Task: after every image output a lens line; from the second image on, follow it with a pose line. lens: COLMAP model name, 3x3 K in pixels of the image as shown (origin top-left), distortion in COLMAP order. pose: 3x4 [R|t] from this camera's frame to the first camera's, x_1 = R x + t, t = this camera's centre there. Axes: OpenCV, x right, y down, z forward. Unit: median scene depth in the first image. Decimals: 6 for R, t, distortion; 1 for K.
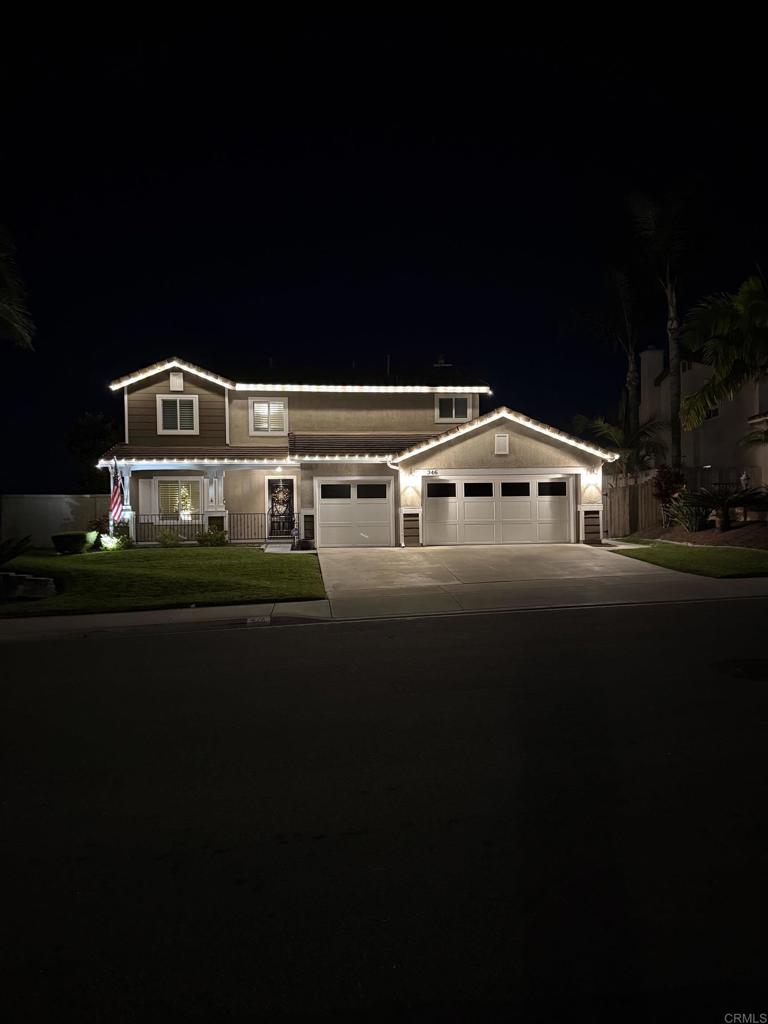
lens RADIAL K [[720.3, 0, 384.0], [0, 720.3, 512.0], [0, 0, 1]] dist [0.071550, -0.002412]
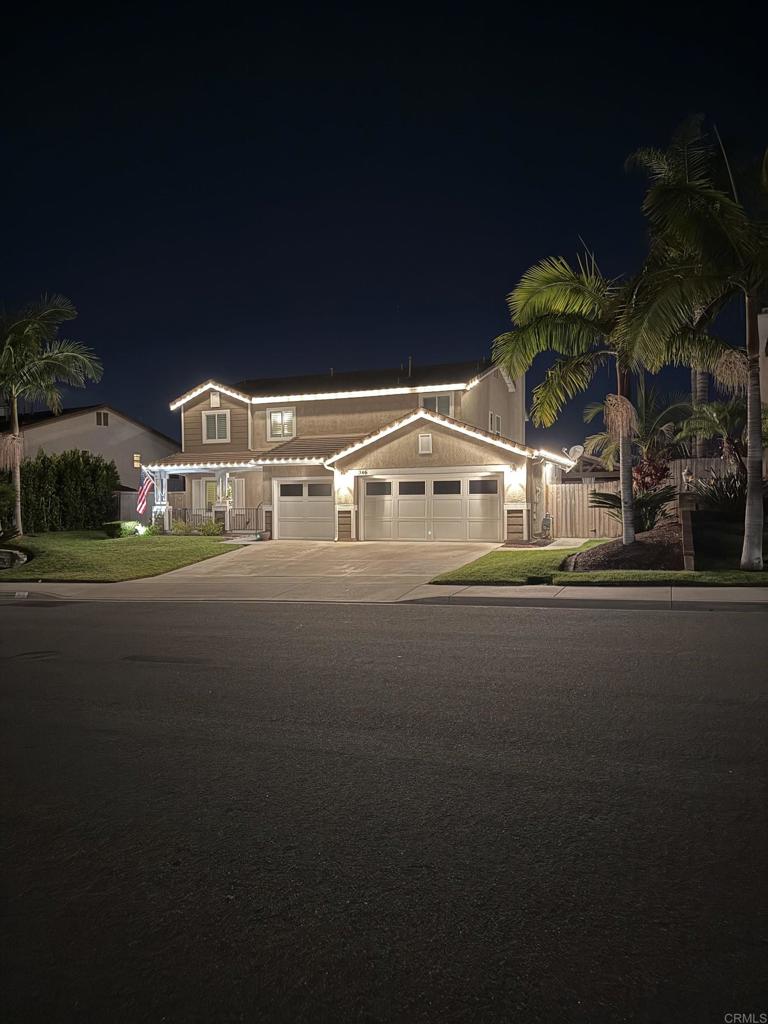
lens RADIAL K [[720.3, 0, 384.0], [0, 720.3, 512.0], [0, 0, 1]] dist [0.071550, -0.002412]
pose [[0.869287, 0.013580, -0.494122, 0.605581], [-0.002259, 0.999721, 0.023501, -0.020717], [0.494303, -0.019313, 0.869075, 0.081151]]
